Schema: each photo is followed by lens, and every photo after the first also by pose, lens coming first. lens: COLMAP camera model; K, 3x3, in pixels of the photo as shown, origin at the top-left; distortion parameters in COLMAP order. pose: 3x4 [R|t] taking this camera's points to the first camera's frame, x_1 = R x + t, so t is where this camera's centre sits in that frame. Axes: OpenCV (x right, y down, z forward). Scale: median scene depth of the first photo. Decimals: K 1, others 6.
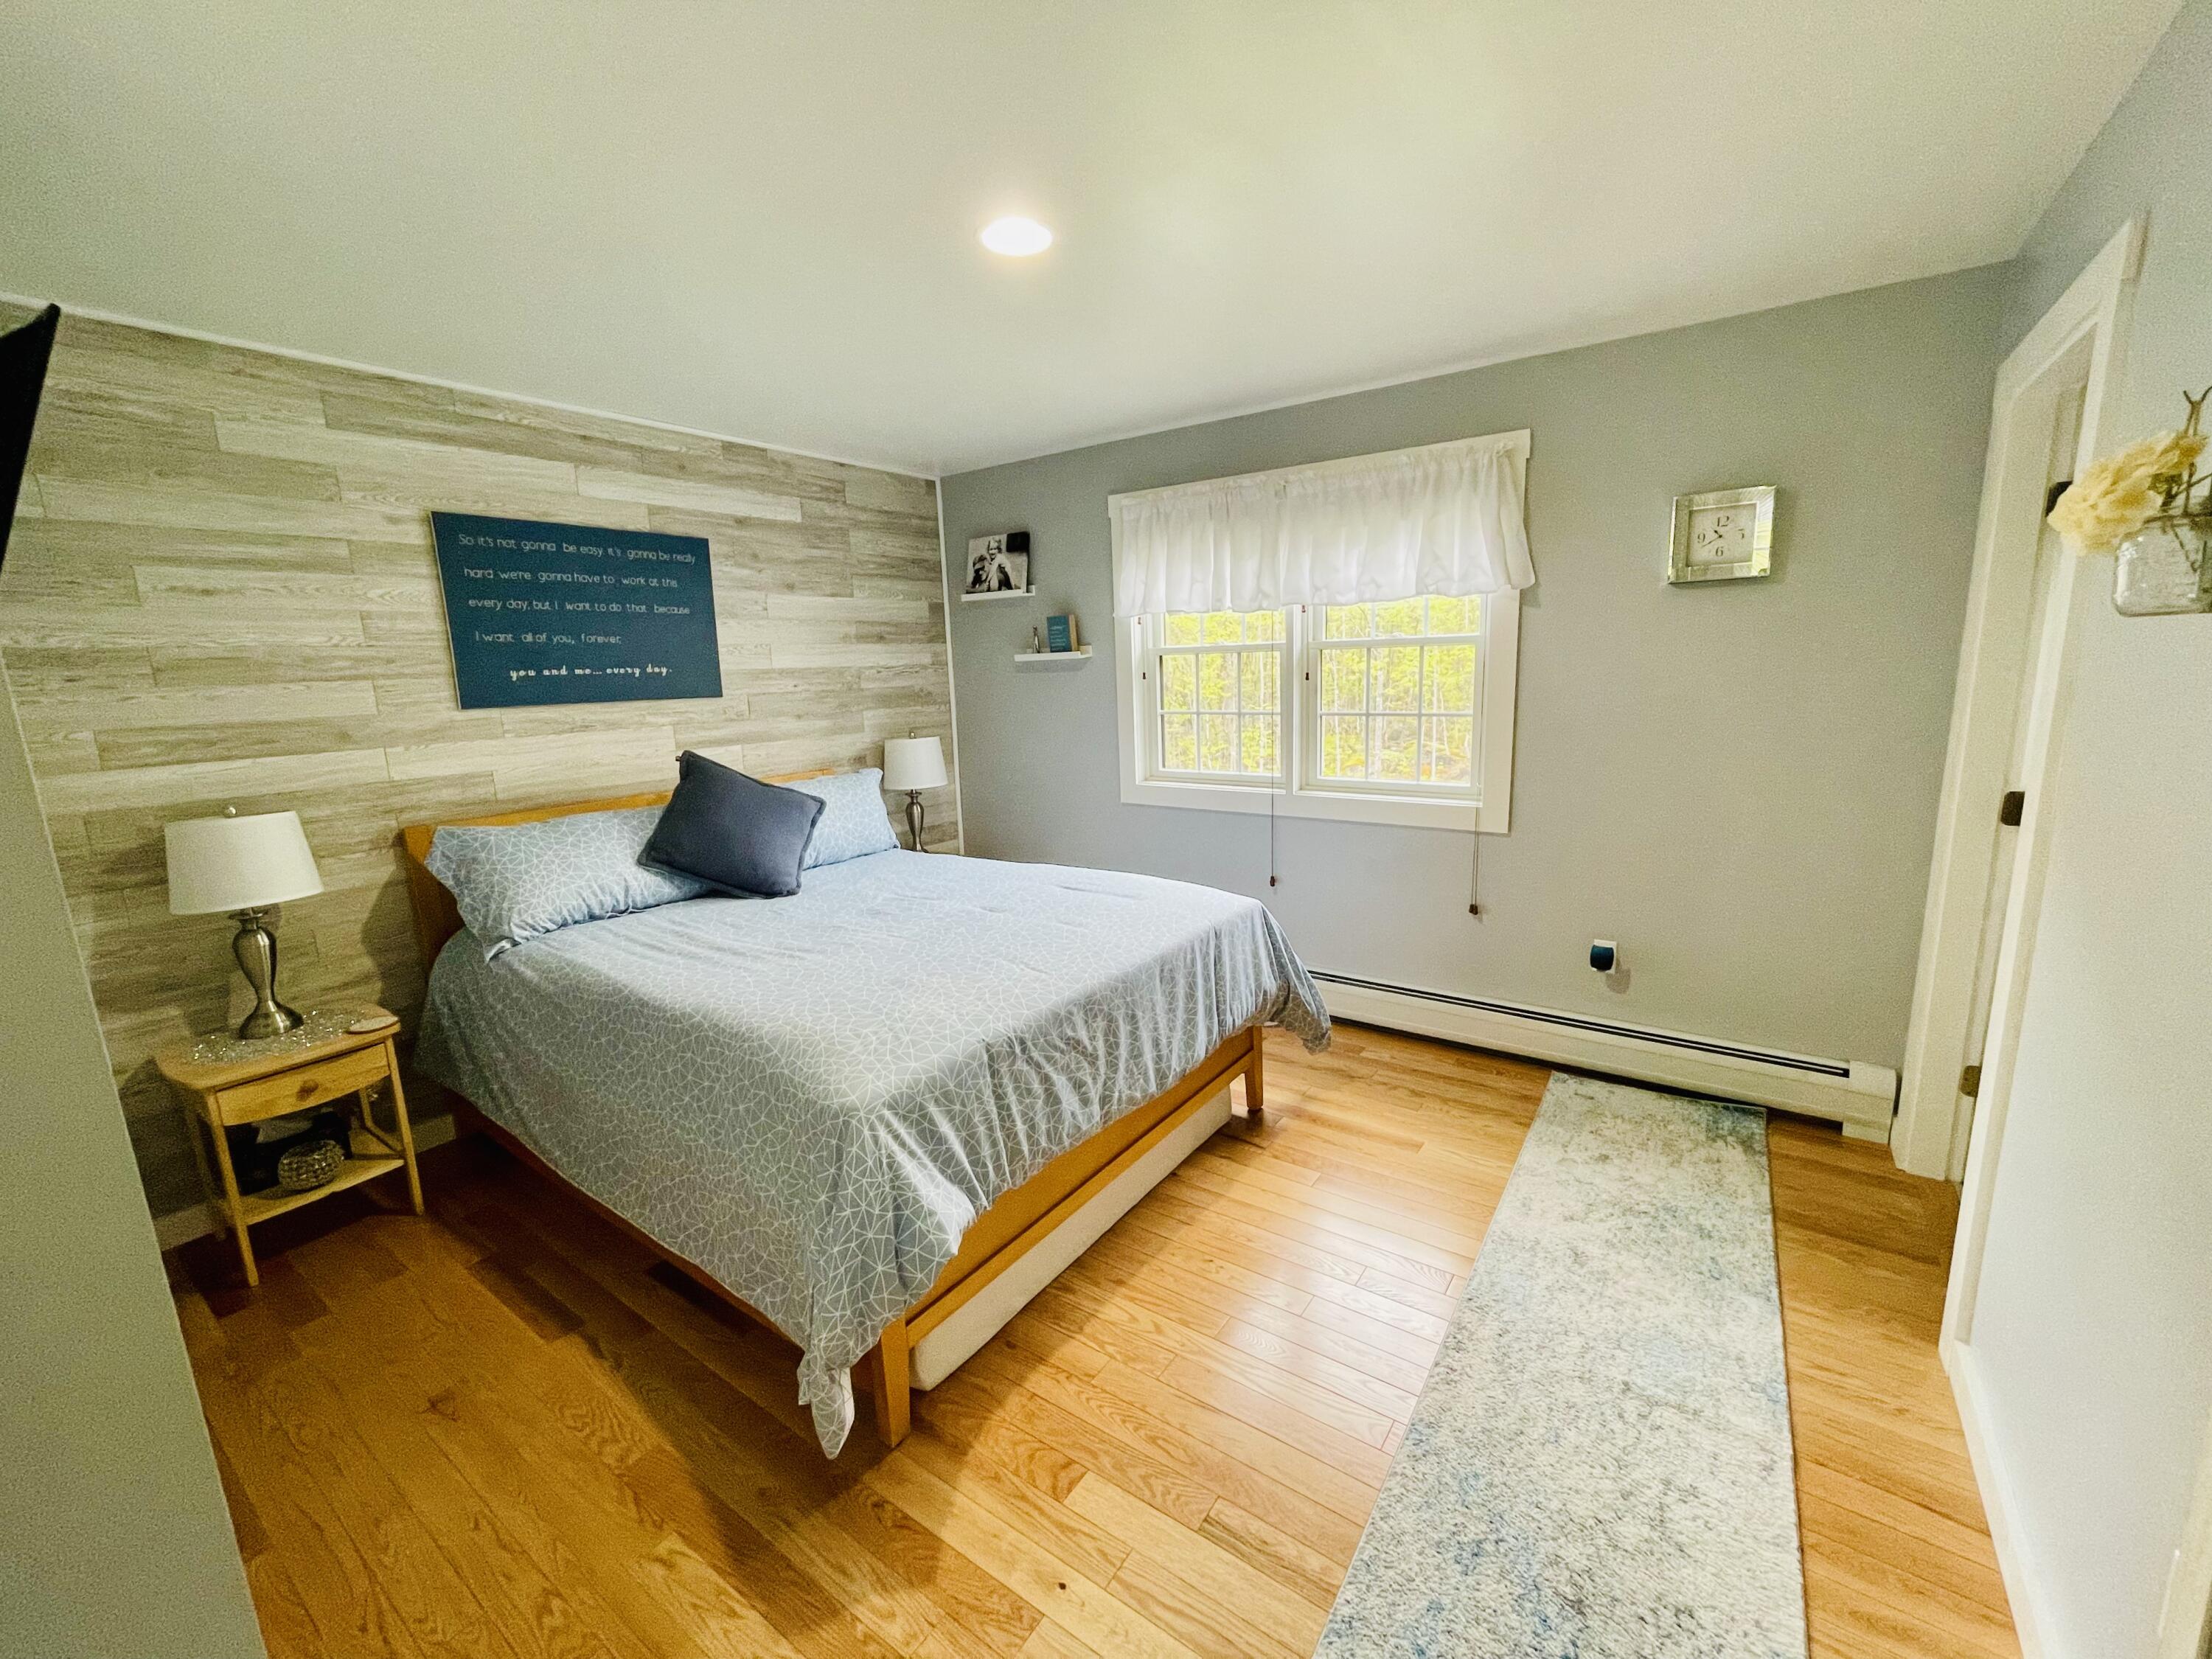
lens RADIAL K [[898.8, 0, 1105.5], [0, 898.8, 830.2], [0, 0, 1]] dist [-0.006403, 0.000215]
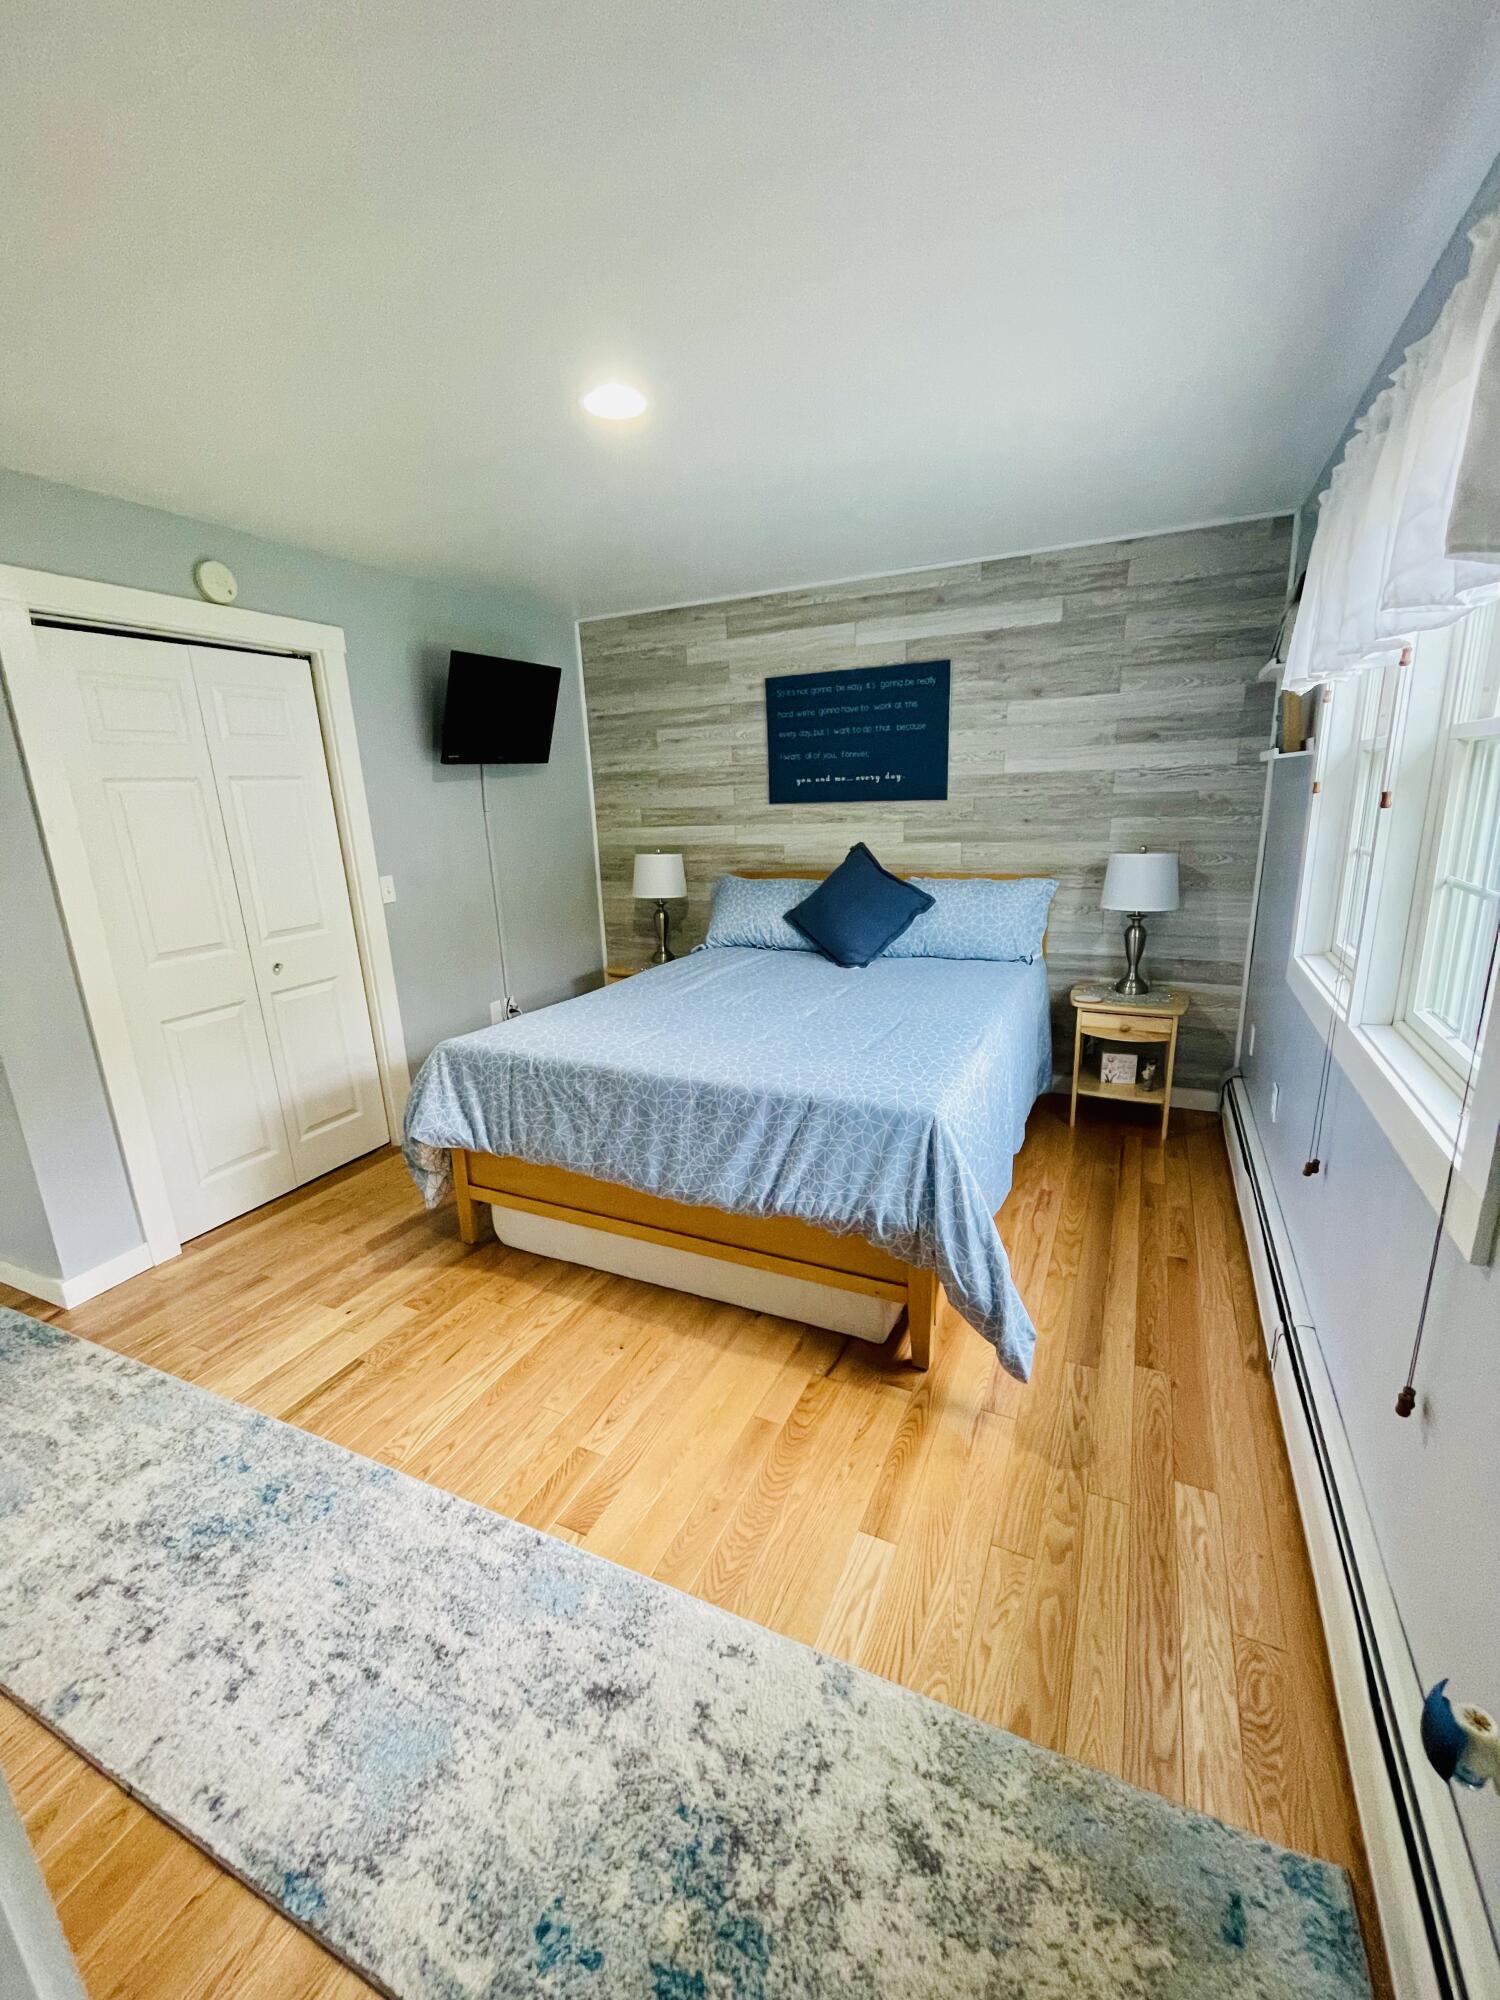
lens RADIAL K [[812.7, 0, 753.7], [0, 812.7, 1002.3], [0, 0, 1]] dist [-0.006403, 0.000215]
pose [[0.170298, 0.270626, -0.947502, 0.731903], [-0.149499, 0.957513, 0.246616, -0.144846], [0.973986, 0.099652, 0.203521, 0.690541]]
